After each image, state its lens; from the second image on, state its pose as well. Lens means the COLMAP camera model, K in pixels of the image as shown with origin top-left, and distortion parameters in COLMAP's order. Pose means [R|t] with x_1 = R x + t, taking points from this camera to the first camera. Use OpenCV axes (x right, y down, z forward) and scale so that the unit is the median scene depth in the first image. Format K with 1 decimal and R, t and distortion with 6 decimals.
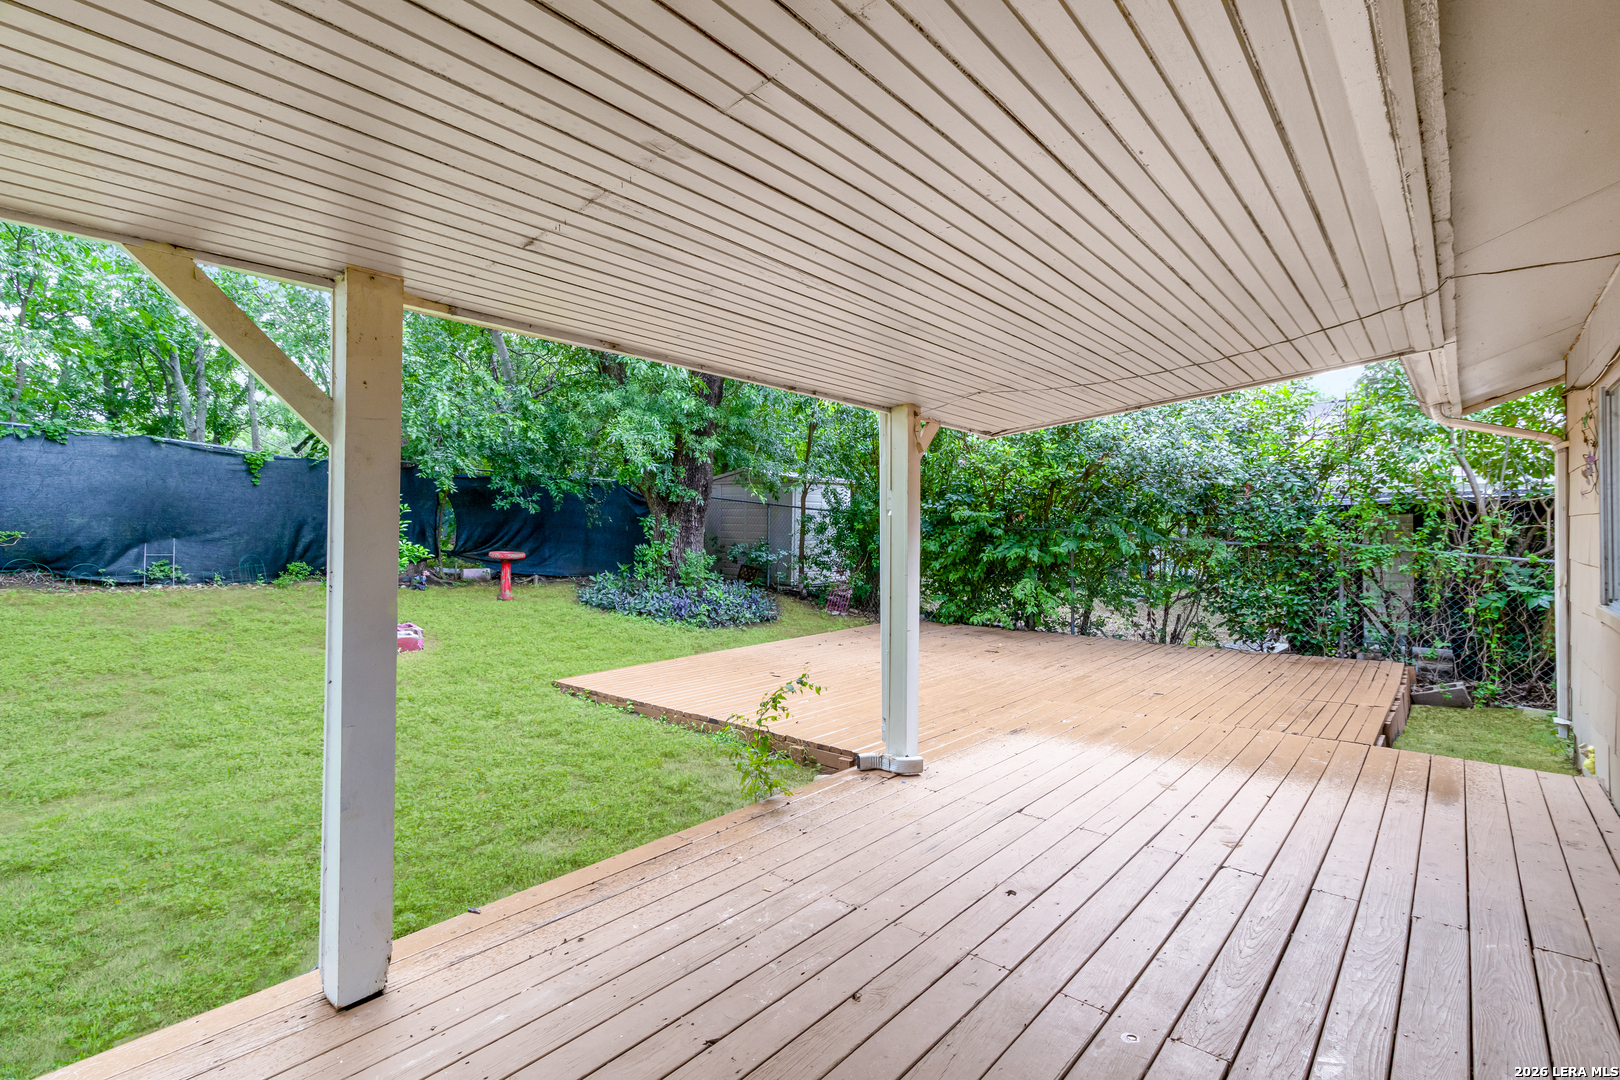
lens RADIAL K [[756.8, 0, 813.2], [0, 756.8, 523.8], [0, 0, 1]] dist [0.011925, 0.000602]
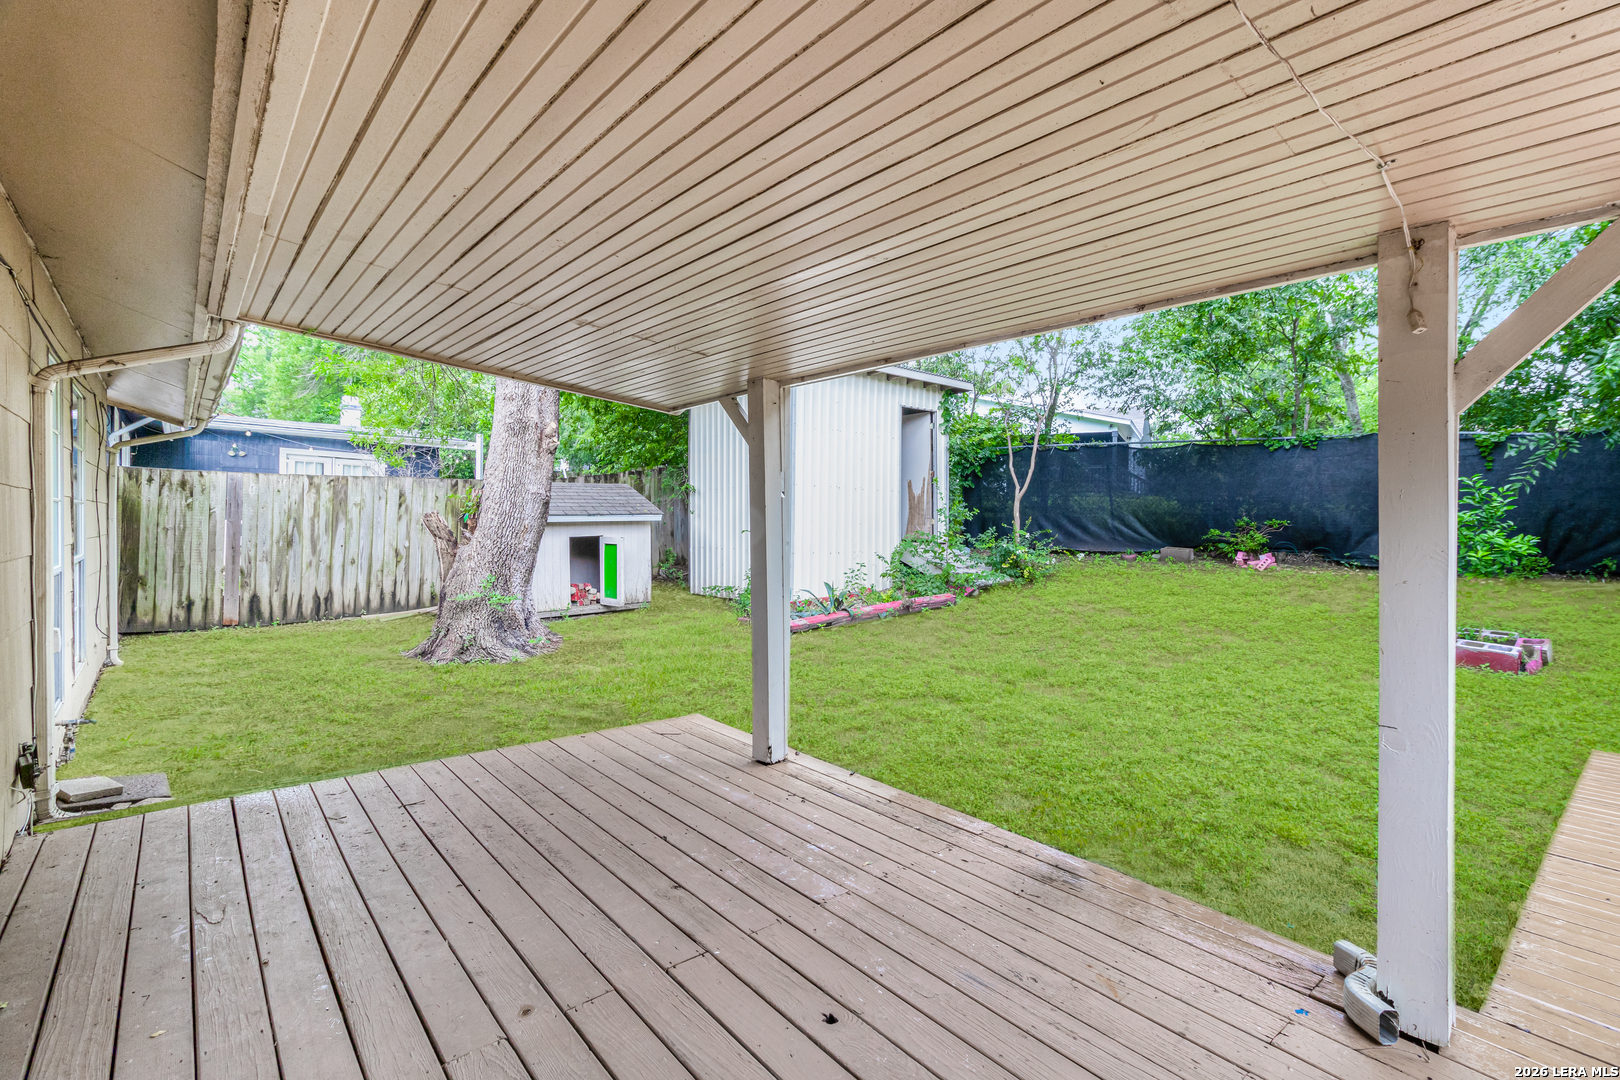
lens RADIAL K [[756.8, 0, 813.2], [0, 756.8, 523.8], [0, 0, 1]] dist [0.011925, 0.000602]
pose [[-0.163574, 0.000023, -0.986531, 1.031352], [0.009296, 0.999956, -0.001518, 0.026405], [0.986487, -0.009419, -0.163567, 1.183062]]
